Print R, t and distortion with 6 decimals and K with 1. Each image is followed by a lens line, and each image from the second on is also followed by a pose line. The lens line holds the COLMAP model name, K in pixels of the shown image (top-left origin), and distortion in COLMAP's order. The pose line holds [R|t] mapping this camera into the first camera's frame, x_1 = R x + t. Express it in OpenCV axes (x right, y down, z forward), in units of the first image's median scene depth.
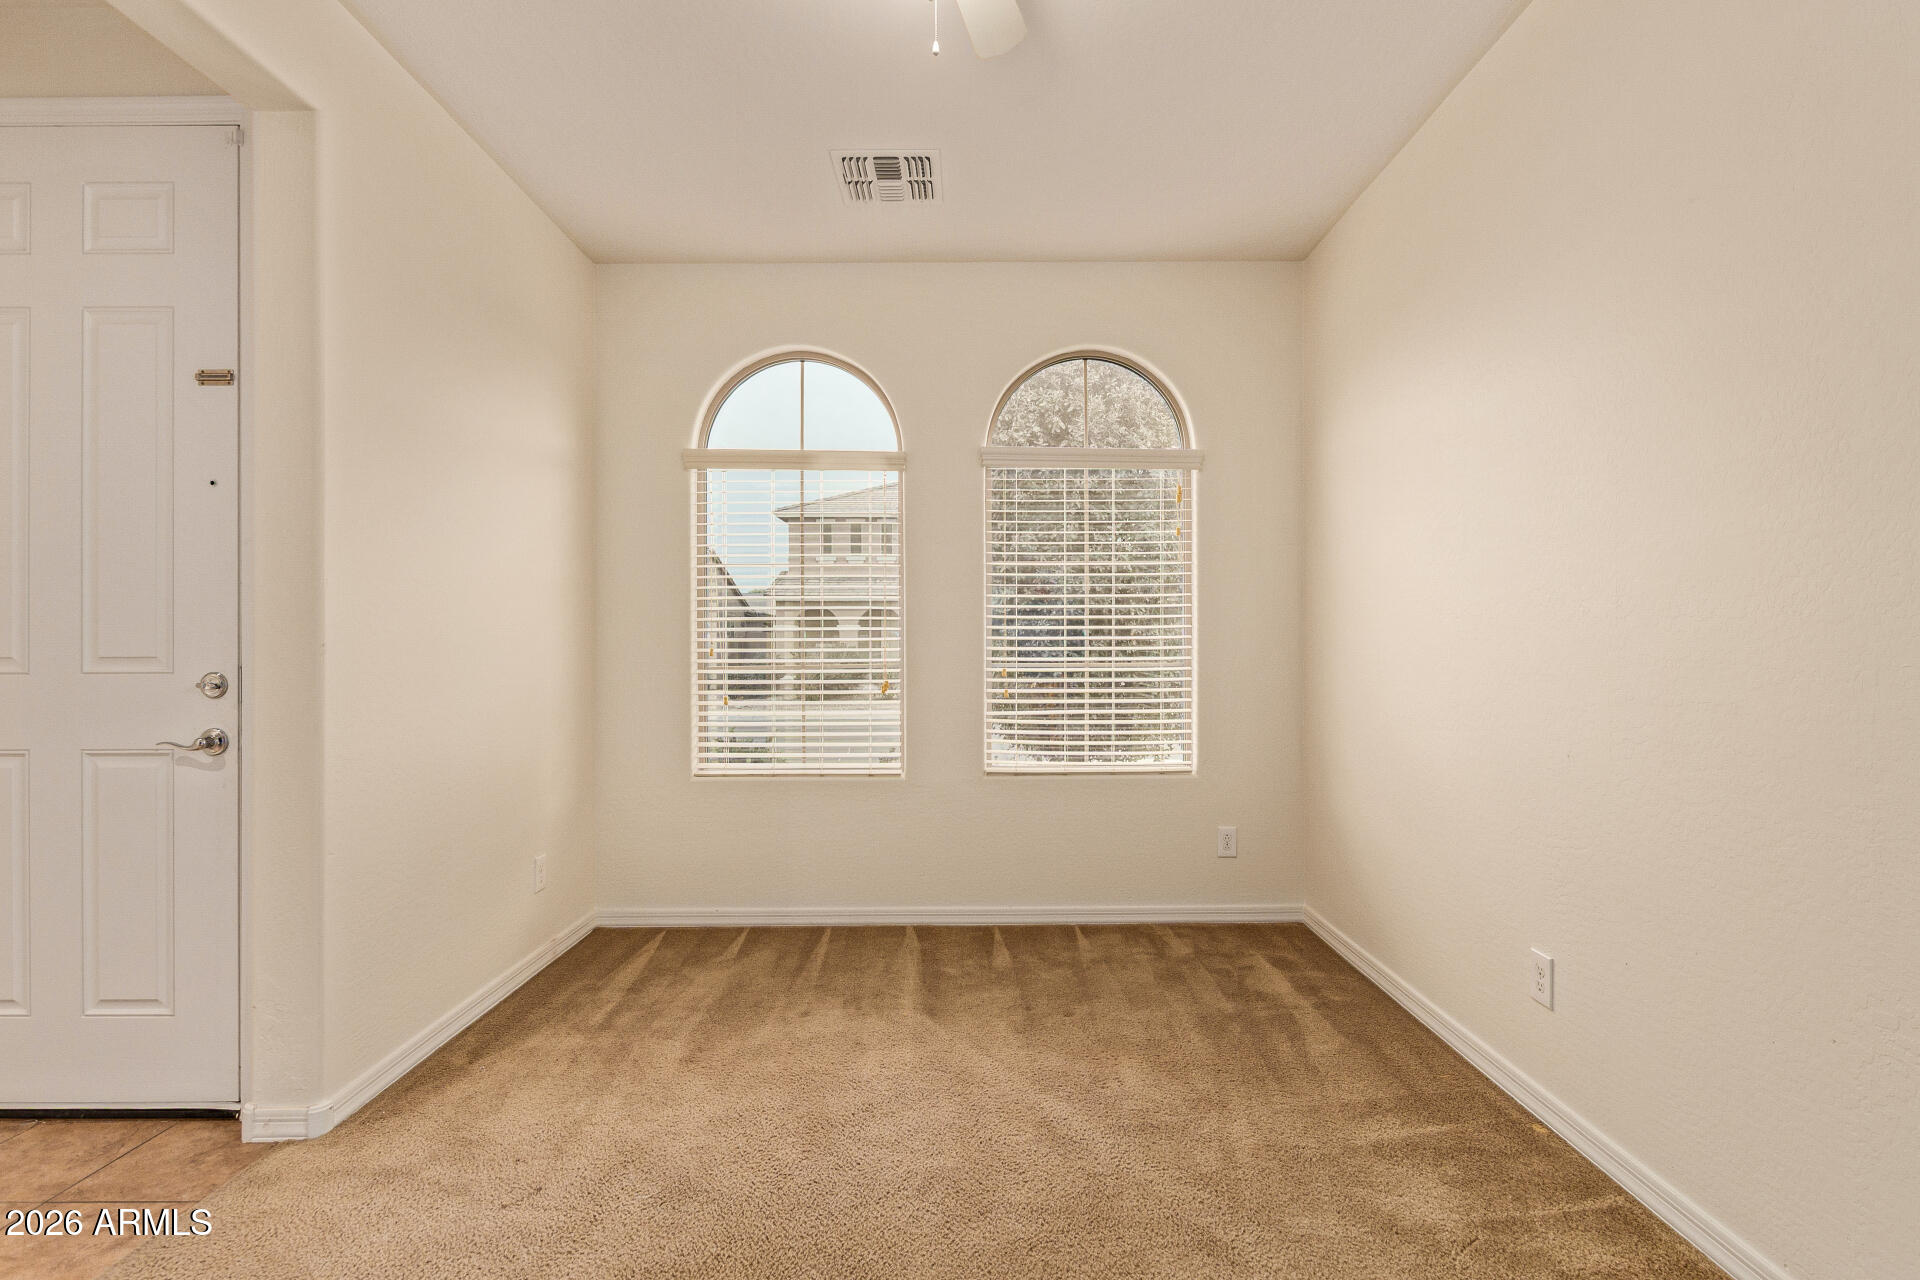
lens RADIAL K [[905.1, 0, 955.0], [0, 905.1, 645.6], [0, 0, 1]] dist [-0.001917, -0.000979]
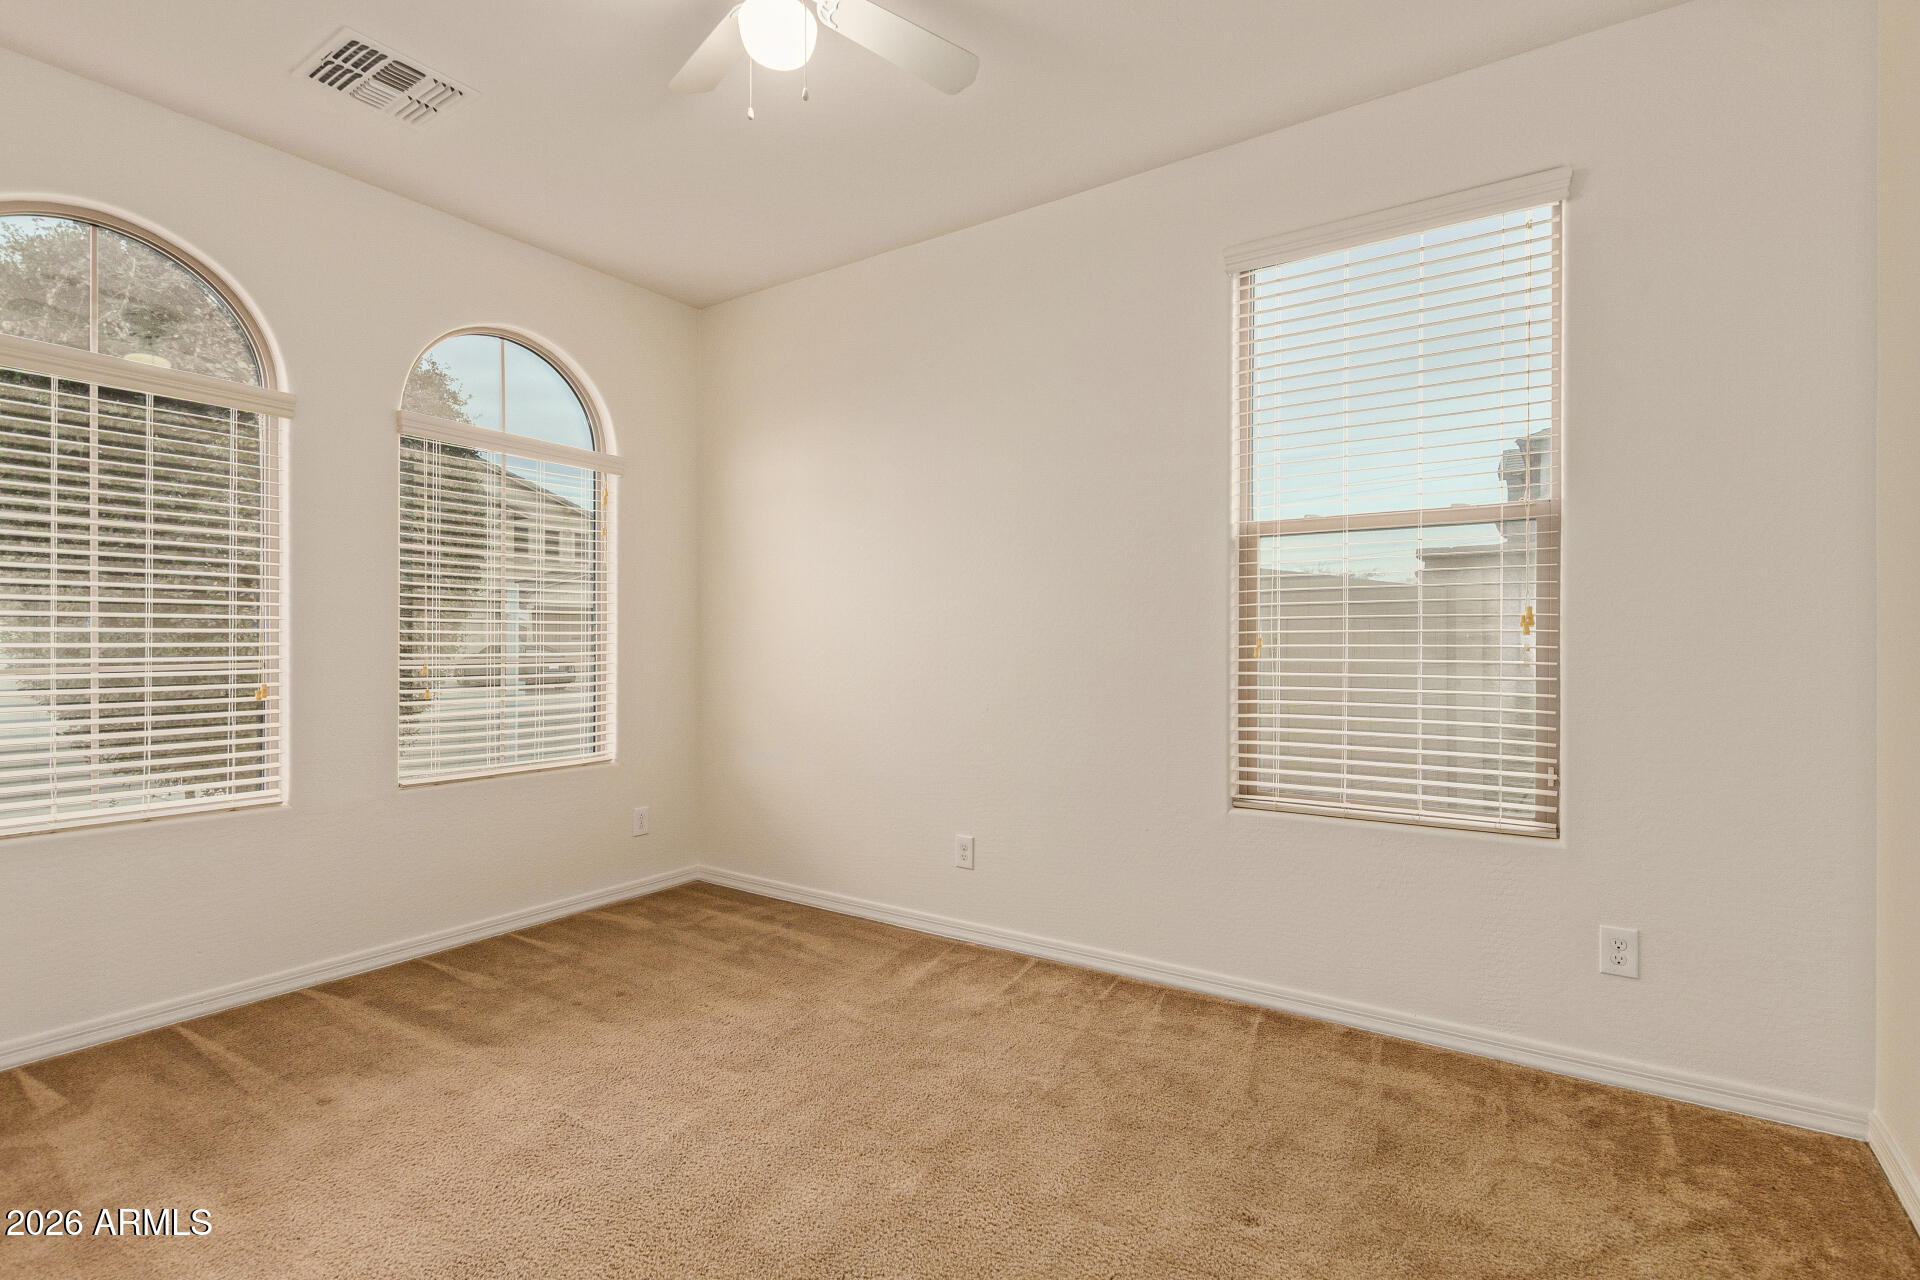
lens RADIAL K [[905.1, 0, 967.0], [0, 905.1, 644.1], [0, 0, 1]] dist [-0.001917, -0.000979]
pose [[0.554506, 0.002361, 0.832177, -0.461404], [-0.002951, 0.999995, -0.000871, 0.003667], [-0.832175, -0.001973, 0.554510, 0.080619]]
